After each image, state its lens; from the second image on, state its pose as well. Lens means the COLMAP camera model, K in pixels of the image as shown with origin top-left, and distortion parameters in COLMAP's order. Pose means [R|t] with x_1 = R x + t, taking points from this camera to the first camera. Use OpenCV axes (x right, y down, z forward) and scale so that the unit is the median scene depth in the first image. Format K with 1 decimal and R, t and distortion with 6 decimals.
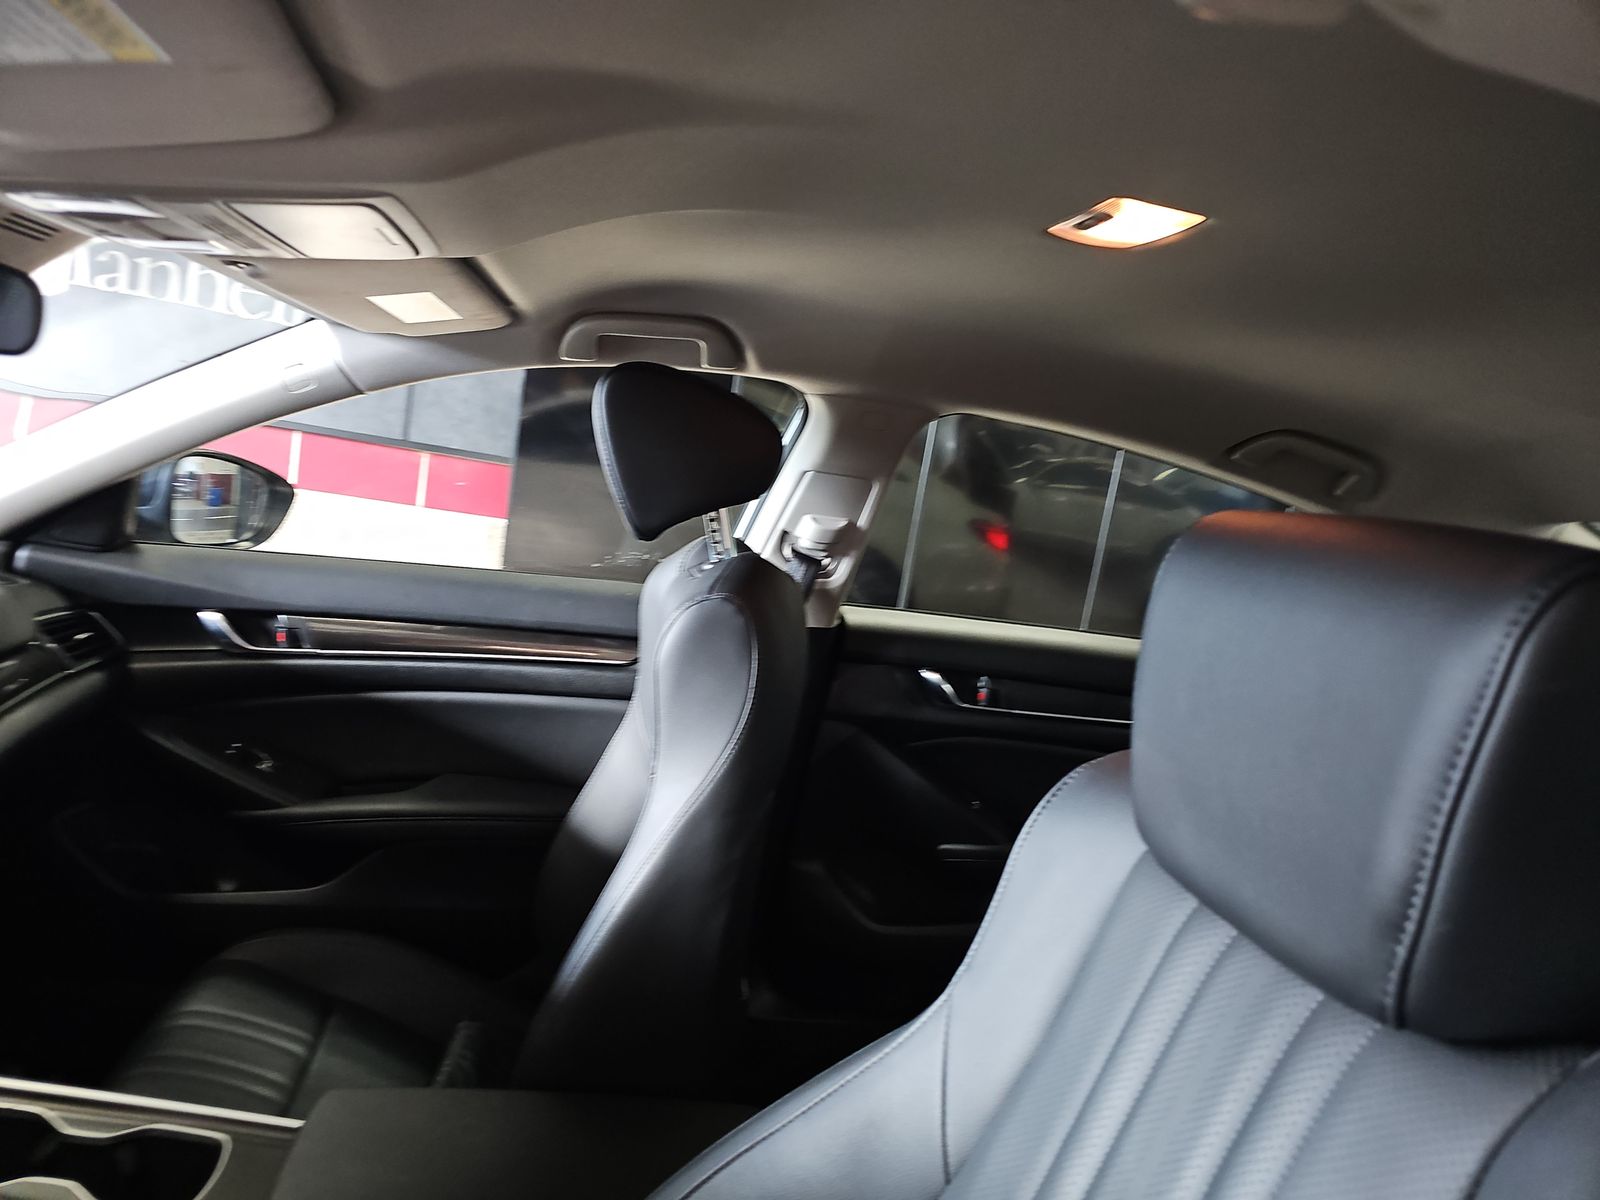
lens RADIAL K [[1020.1, 0, 800.0], [0, 1020.1, 600.0], [0, 0, 1]] dist [0.000151, -0.002625]
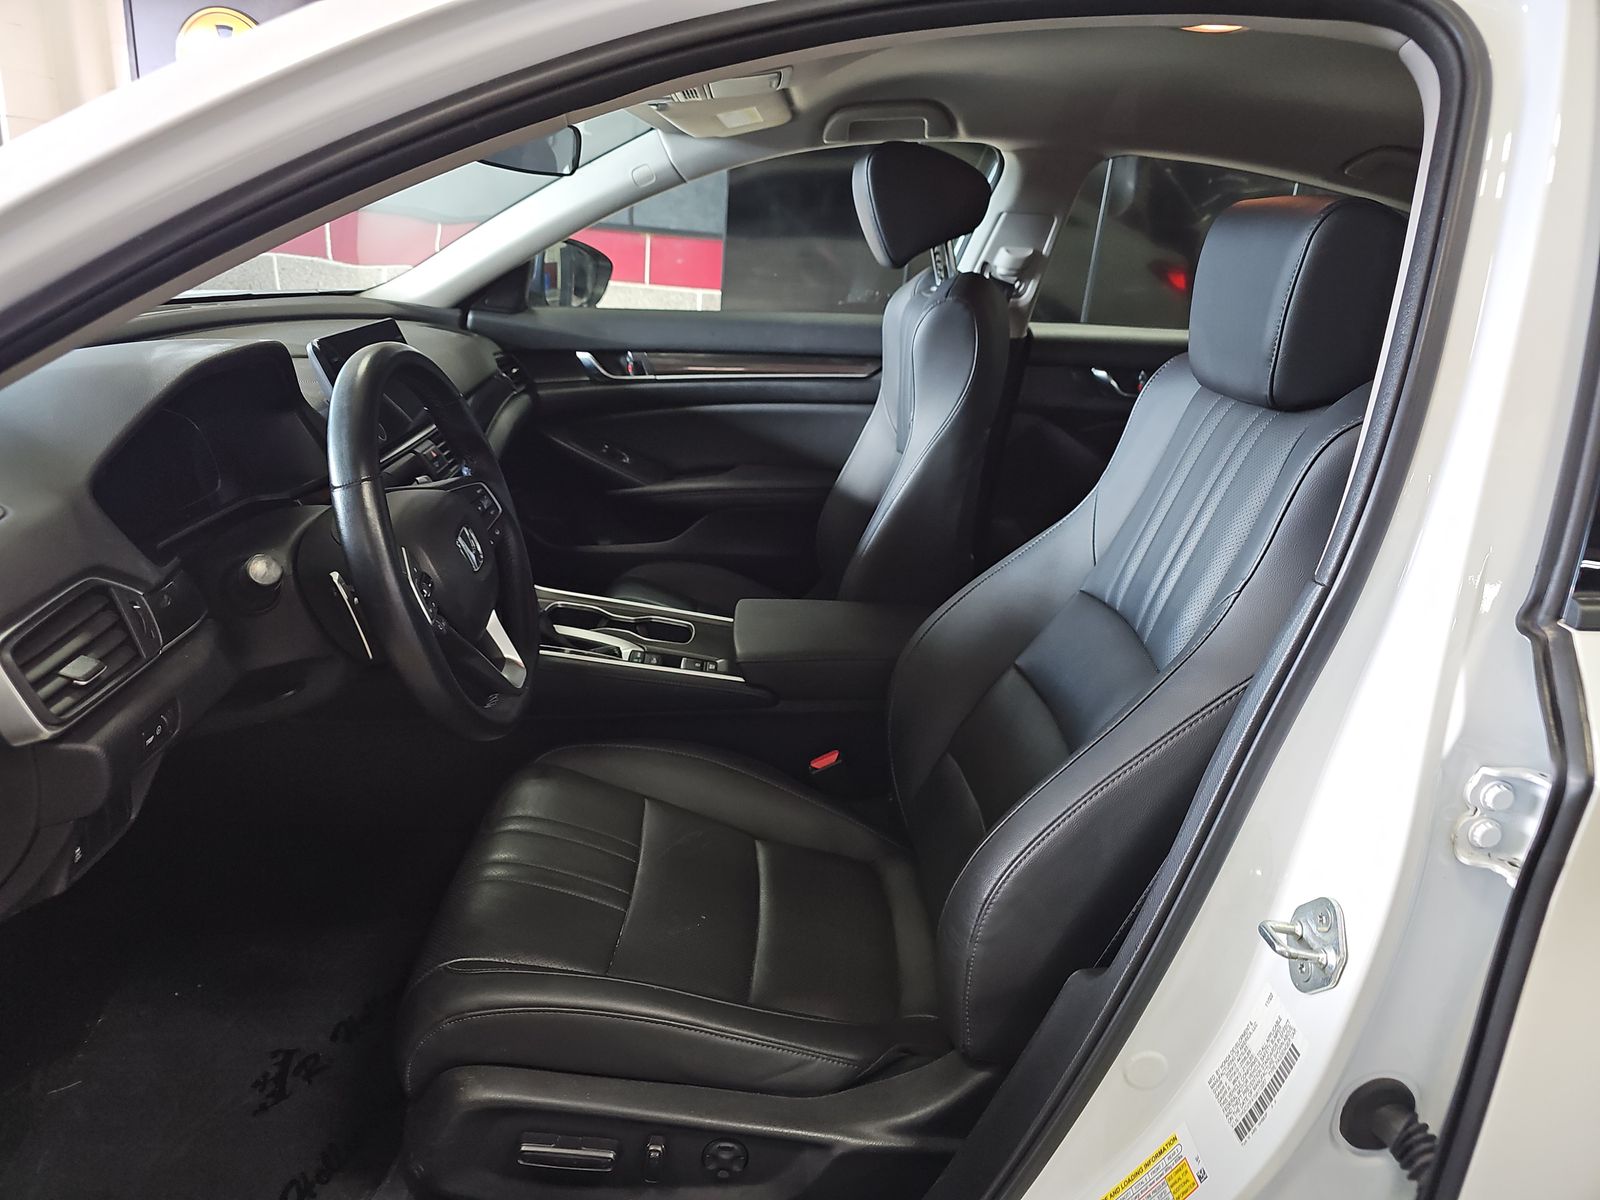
lens RADIAL K [[1020.1, 0, 800.0], [0, 1020.1, 600.0], [0, 0, 1]] dist [0.000151, -0.002625]
pose [[0.984682, -0.022527, -0.172899, -0.033139], [0.058785, 0.976453, 0.207565, 0.072627], [0.164152, -0.214550, 0.962820, -0.418316]]
